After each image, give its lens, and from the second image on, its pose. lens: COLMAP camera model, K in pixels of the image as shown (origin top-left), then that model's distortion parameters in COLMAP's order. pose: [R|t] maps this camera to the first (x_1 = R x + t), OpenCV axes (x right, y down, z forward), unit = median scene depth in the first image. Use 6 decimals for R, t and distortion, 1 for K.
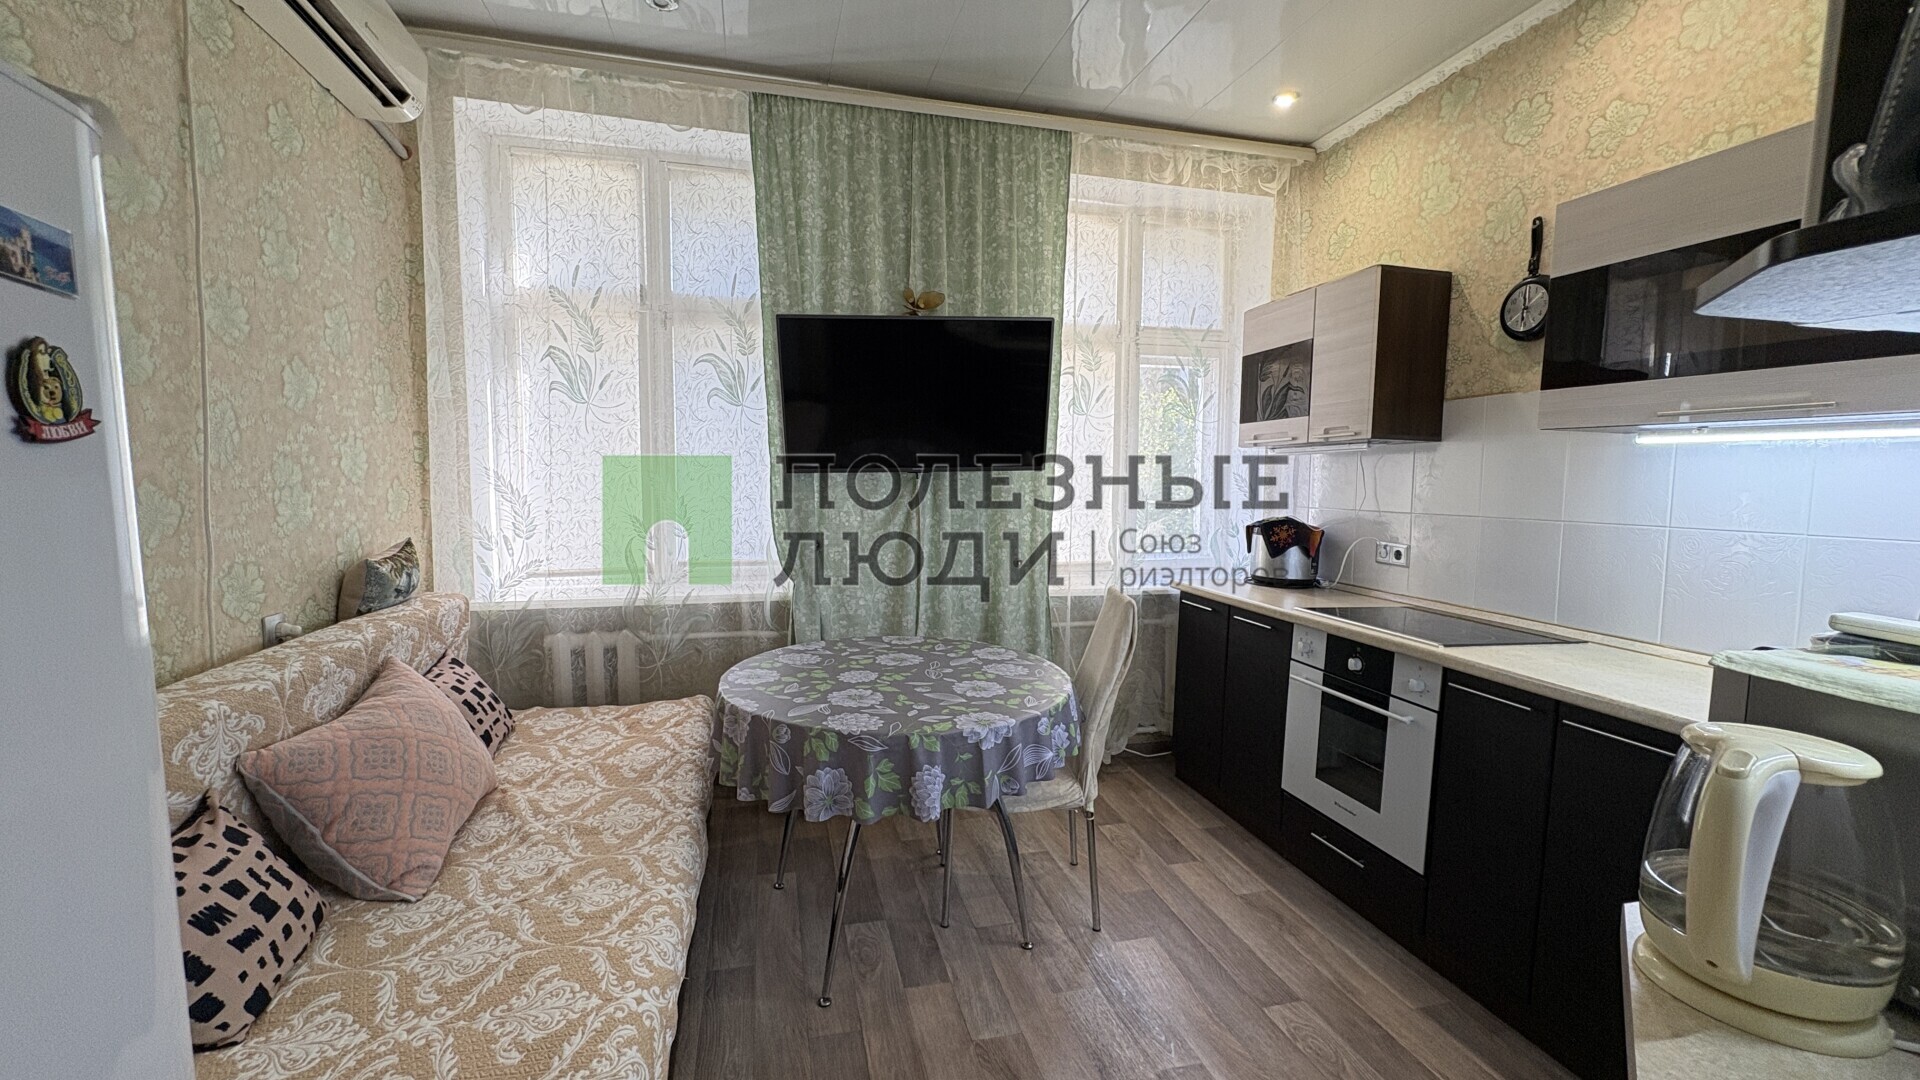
lens RADIAL K [[761.7, 0, 957.2], [0, 761.7, 540.2], [0, 0, 1]] dist [-0.002800, 0.001709]
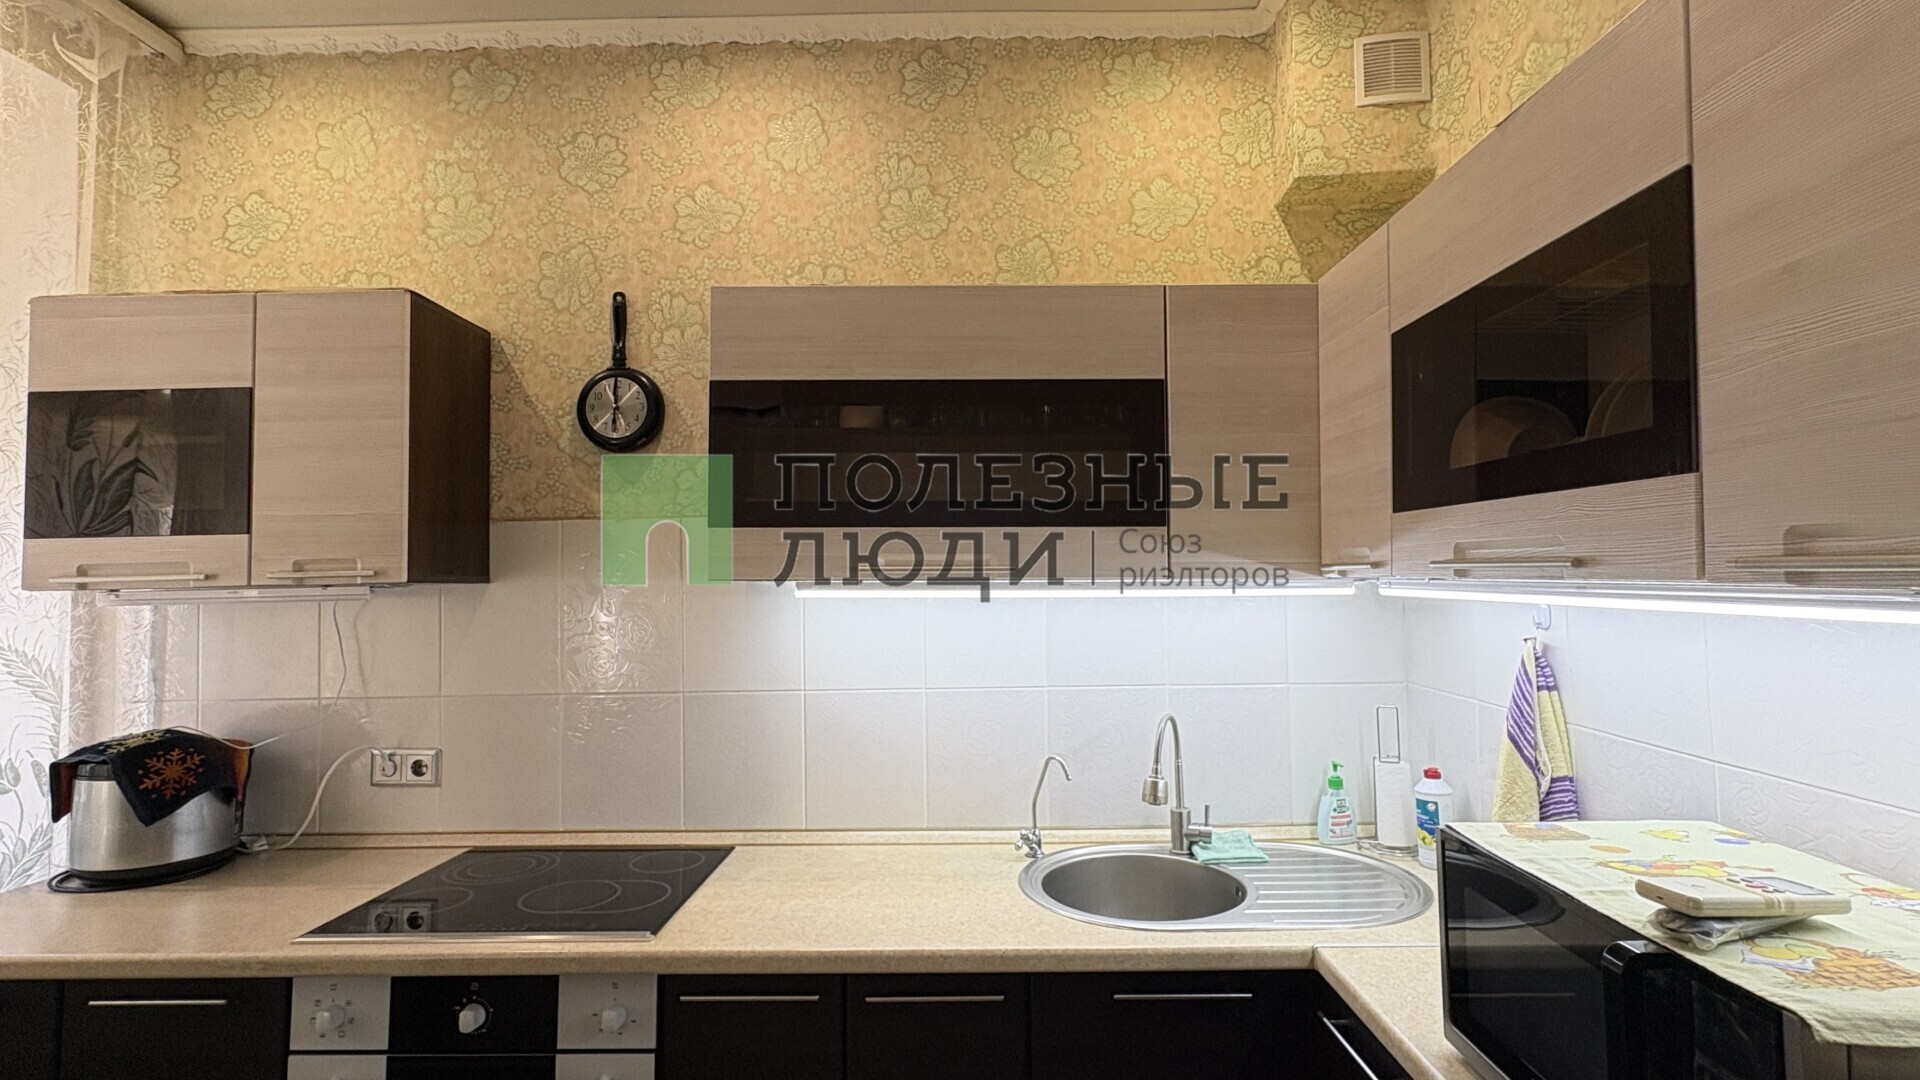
lens RADIAL K [[854.9, 0, 961.5], [0, 854.9, 549.1], [0, 0, 1]] dist [-0.003010, -0.000513]
pose [[0.239137, 0.019346, 0.970793, 0.022226], [0.098452, 0.994166, -0.044064, -0.087475], [-0.965982, 0.106114, 0.235837, 0.435873]]
